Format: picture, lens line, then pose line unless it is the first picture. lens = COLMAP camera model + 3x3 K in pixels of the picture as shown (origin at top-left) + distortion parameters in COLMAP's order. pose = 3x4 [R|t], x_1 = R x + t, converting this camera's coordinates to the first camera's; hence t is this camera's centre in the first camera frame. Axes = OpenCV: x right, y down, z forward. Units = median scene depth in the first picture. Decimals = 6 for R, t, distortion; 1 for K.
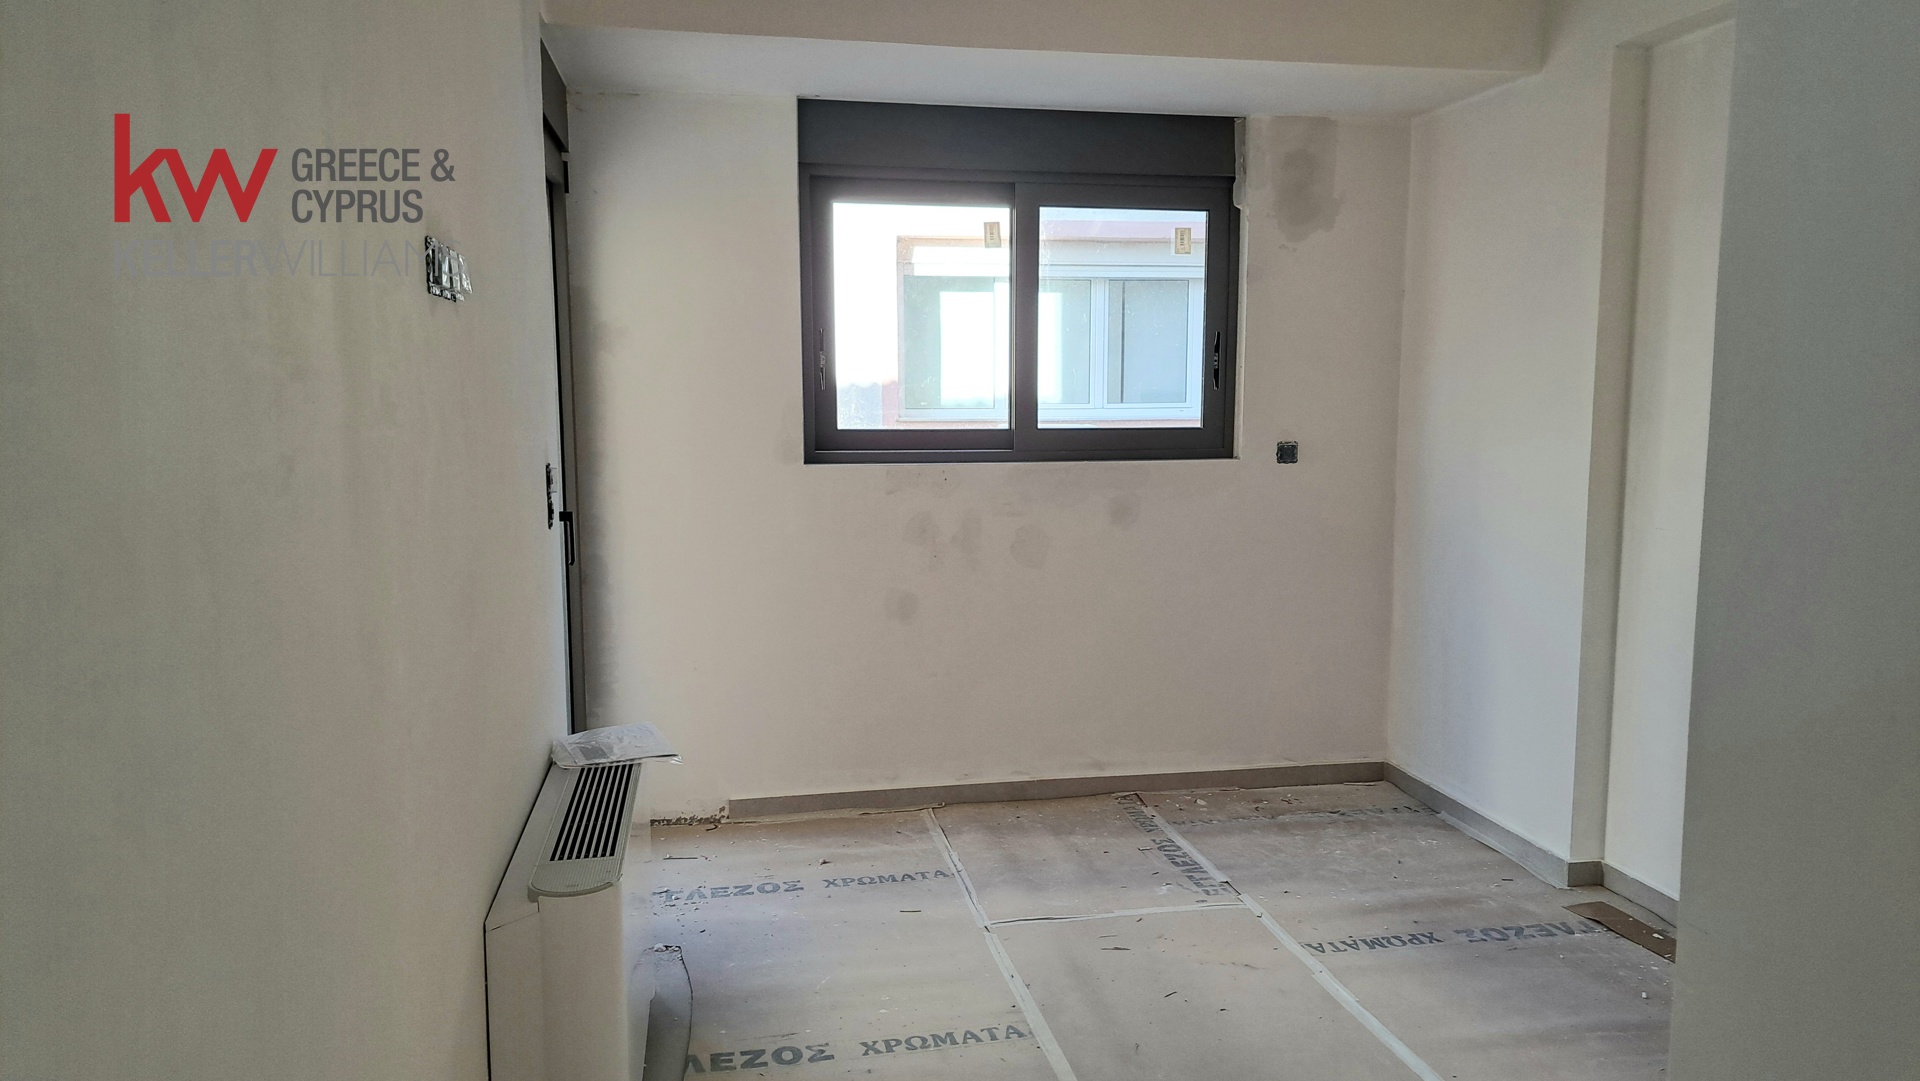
lens RADIAL K [[1380.2, 0, 978.5], [0, 1380.2, 542.9], [0, 0, 1]] dist [0.152547, -0.200718]
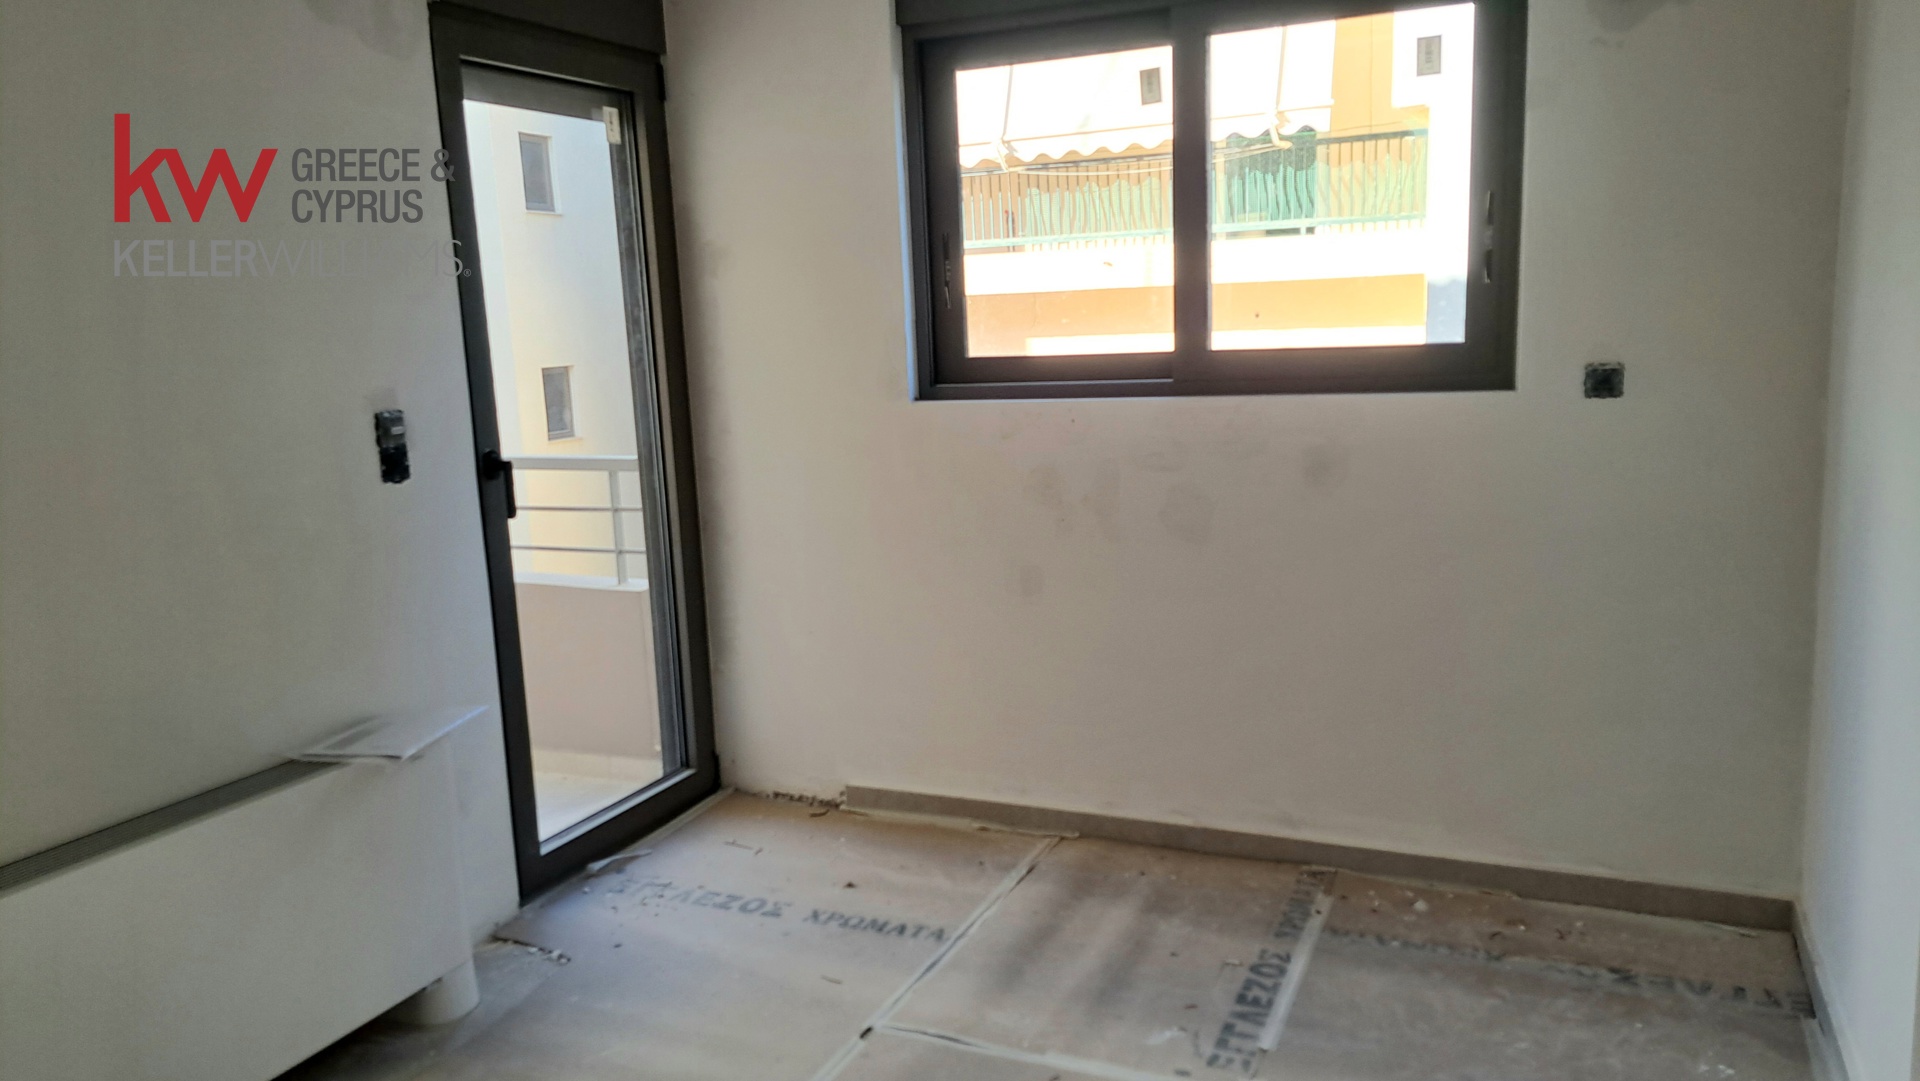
lens RADIAL K [[1353.8, 0, 961.9], [0, 1353.8, 529.6], [0, 0, 1]] dist [0.127467, -0.114518]
pose [[0.819070, 0.058296, -0.570724, 0.357952], [-0.025647, 0.997550, 0.065086, -0.033114], [0.573120, -0.038673, 0.818558, 0.344024]]
